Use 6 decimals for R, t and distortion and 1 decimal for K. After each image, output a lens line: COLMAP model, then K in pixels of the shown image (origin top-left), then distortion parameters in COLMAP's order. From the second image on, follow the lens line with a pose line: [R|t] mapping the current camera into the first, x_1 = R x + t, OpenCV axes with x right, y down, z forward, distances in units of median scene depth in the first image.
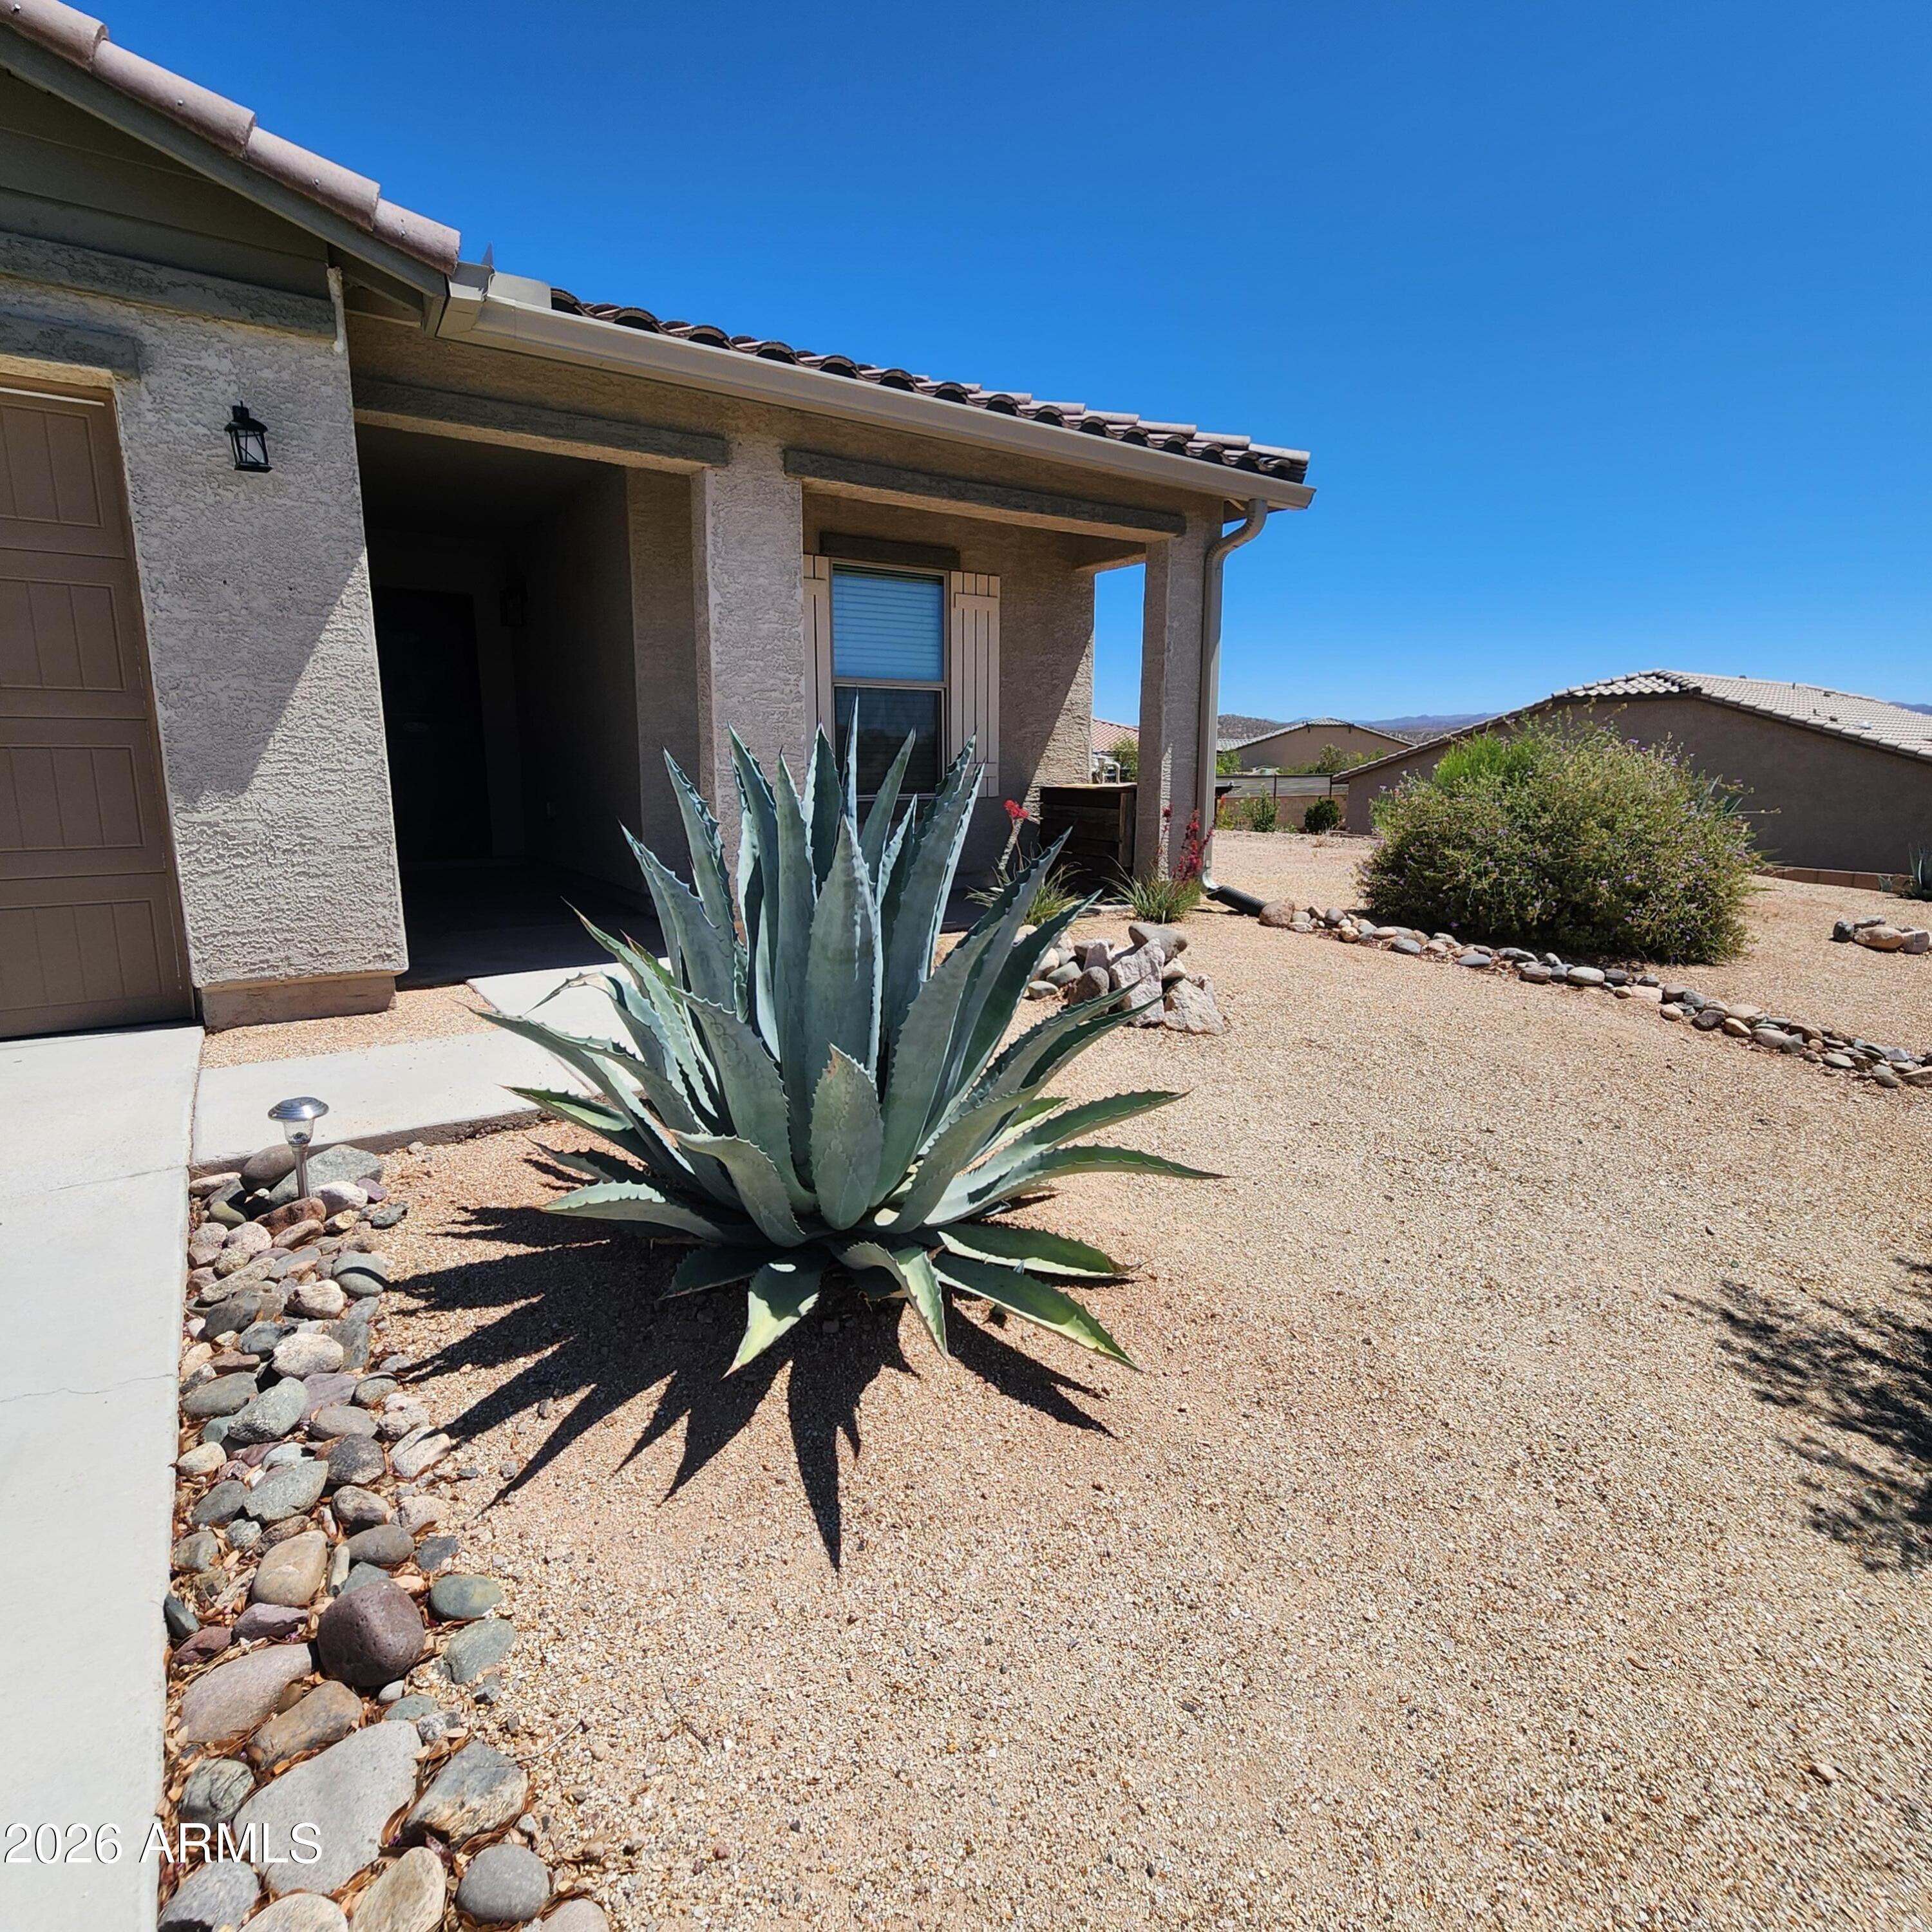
lens RADIAL K [[1066.3, 0, 965.4], [0, 1066.3, 969.4], [0, 0, 1]] dist [-0.005227, -0.000880]
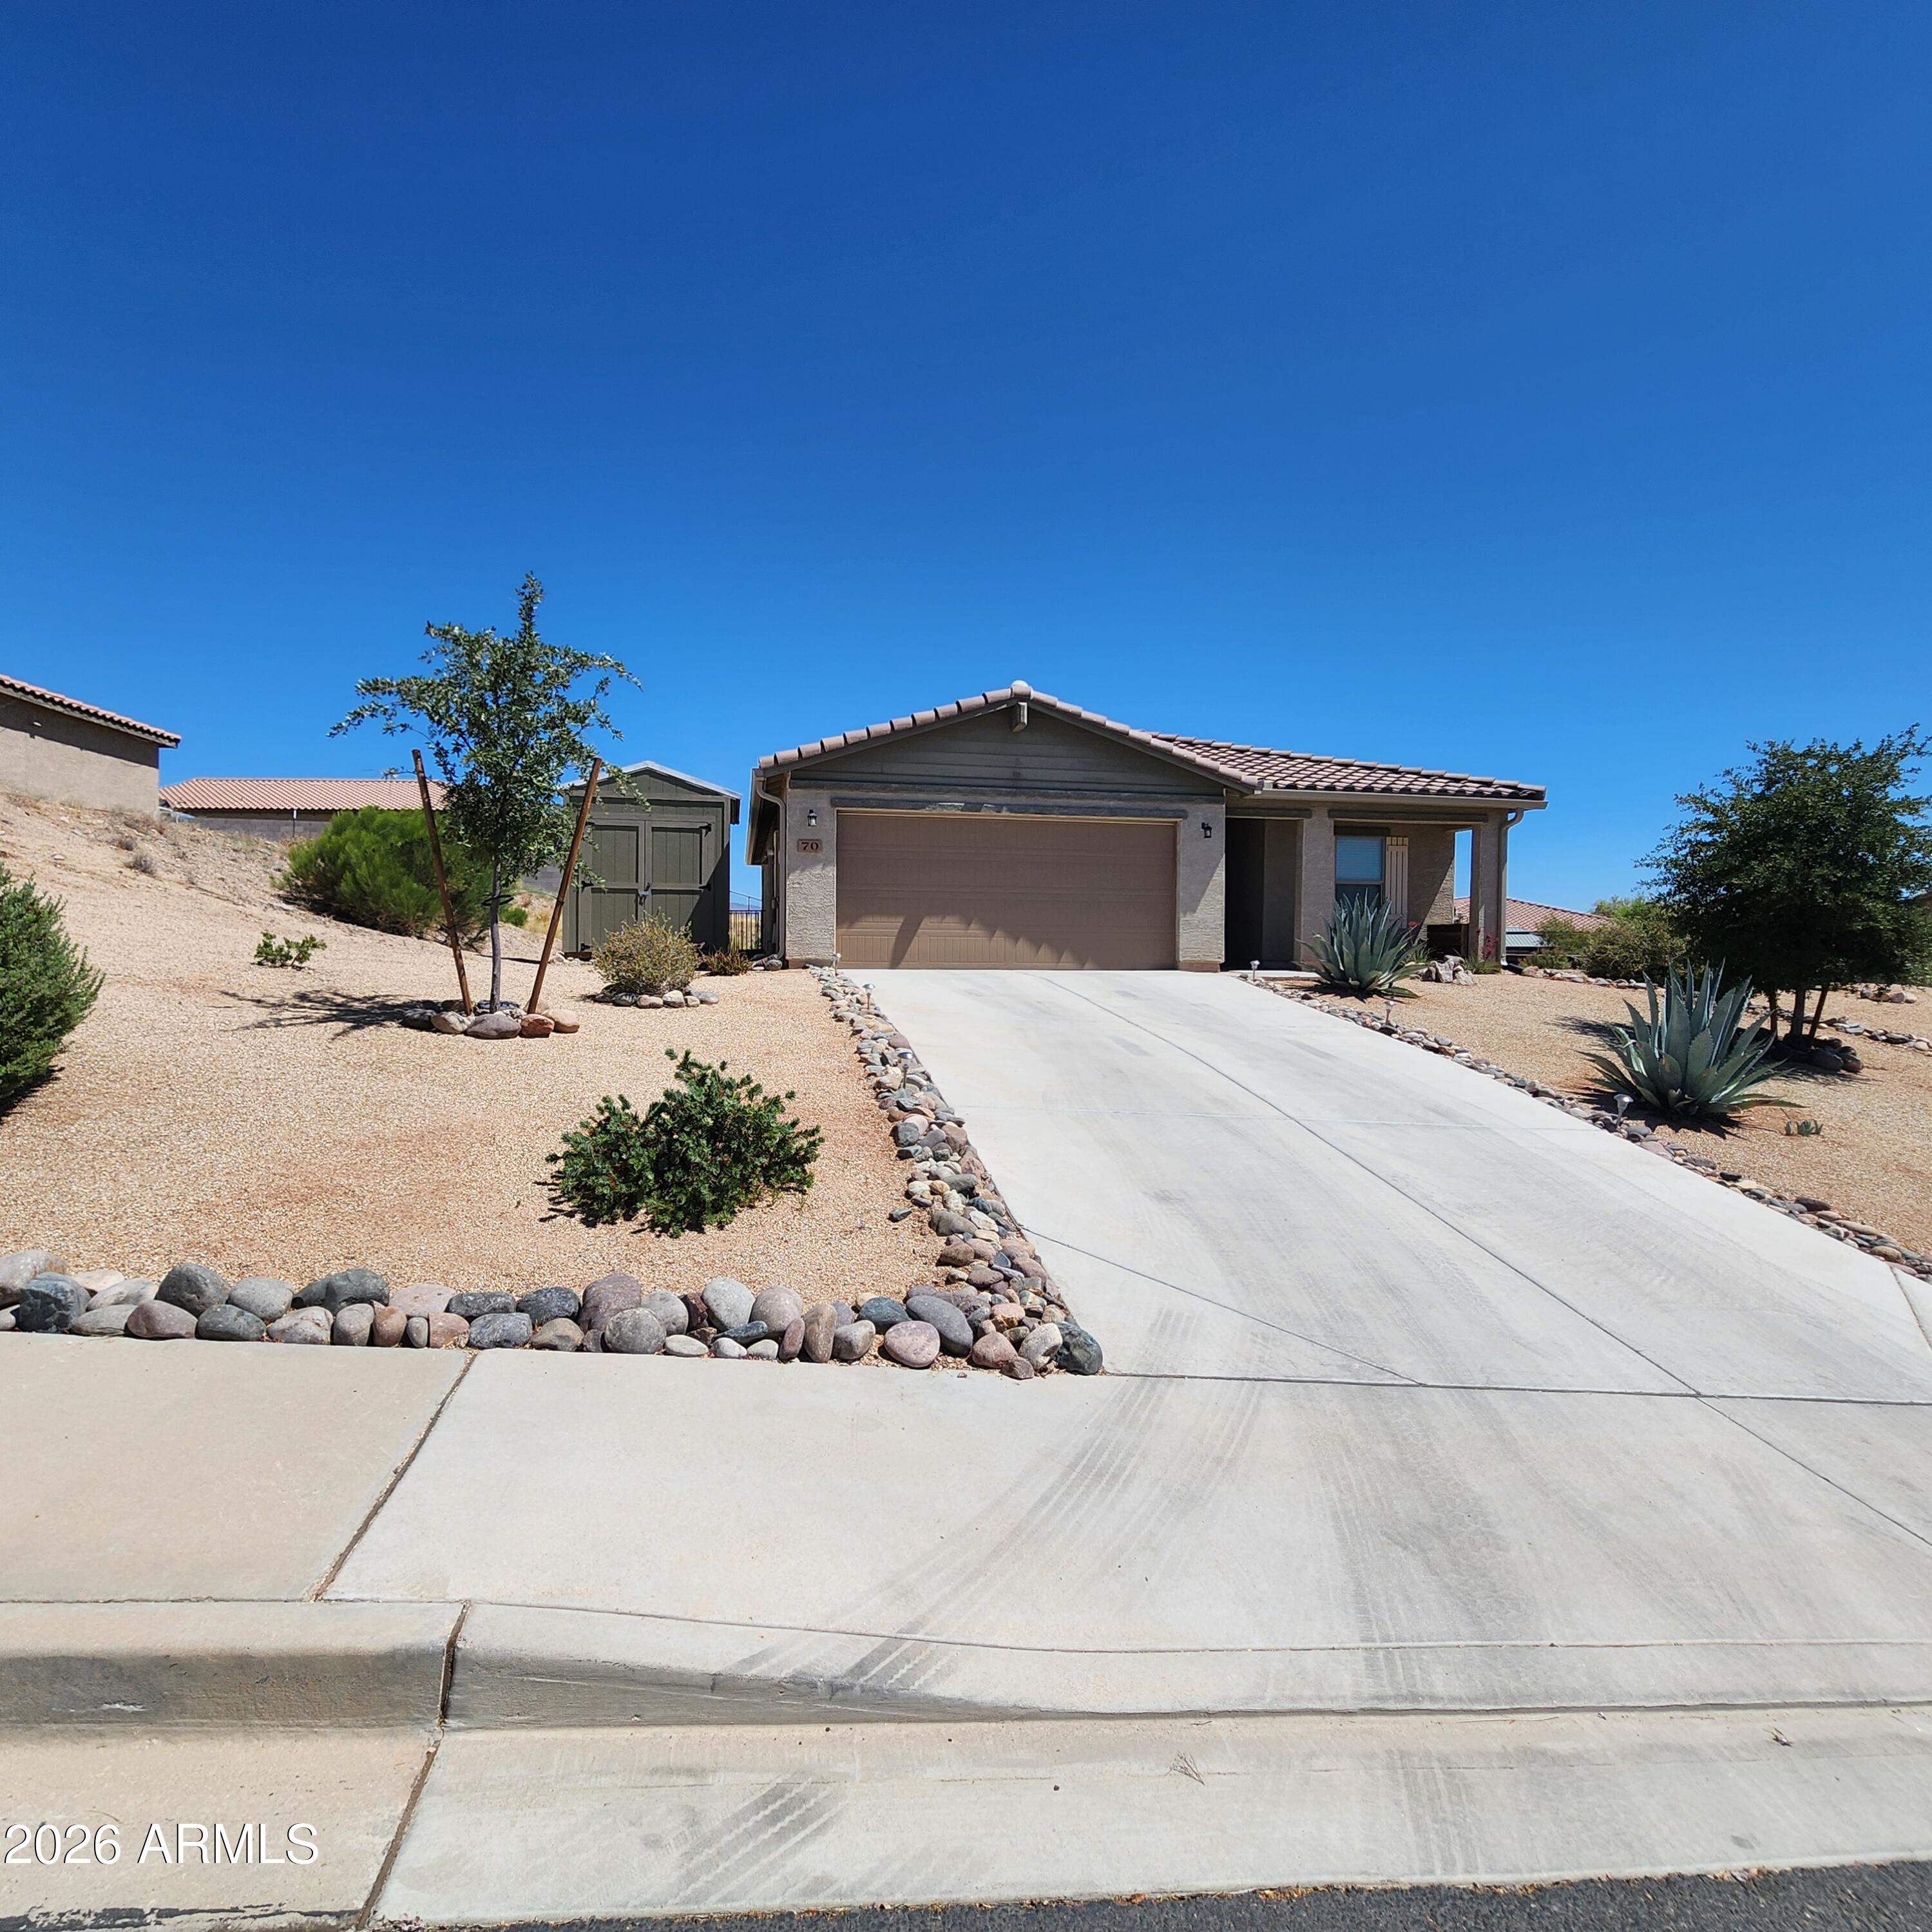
lens RADIAL K [[1066.3, 0, 953.5], [0, 1066.3, 971.1], [0, 0, 1]] dist [-0.005227, -0.000880]
pose [[0.921575, 0.015684, -0.387884, 0.036482], [-0.081862, 0.984566, -0.154687, 0.585818], [0.379472, 0.174308, 0.908635, -2.328032]]
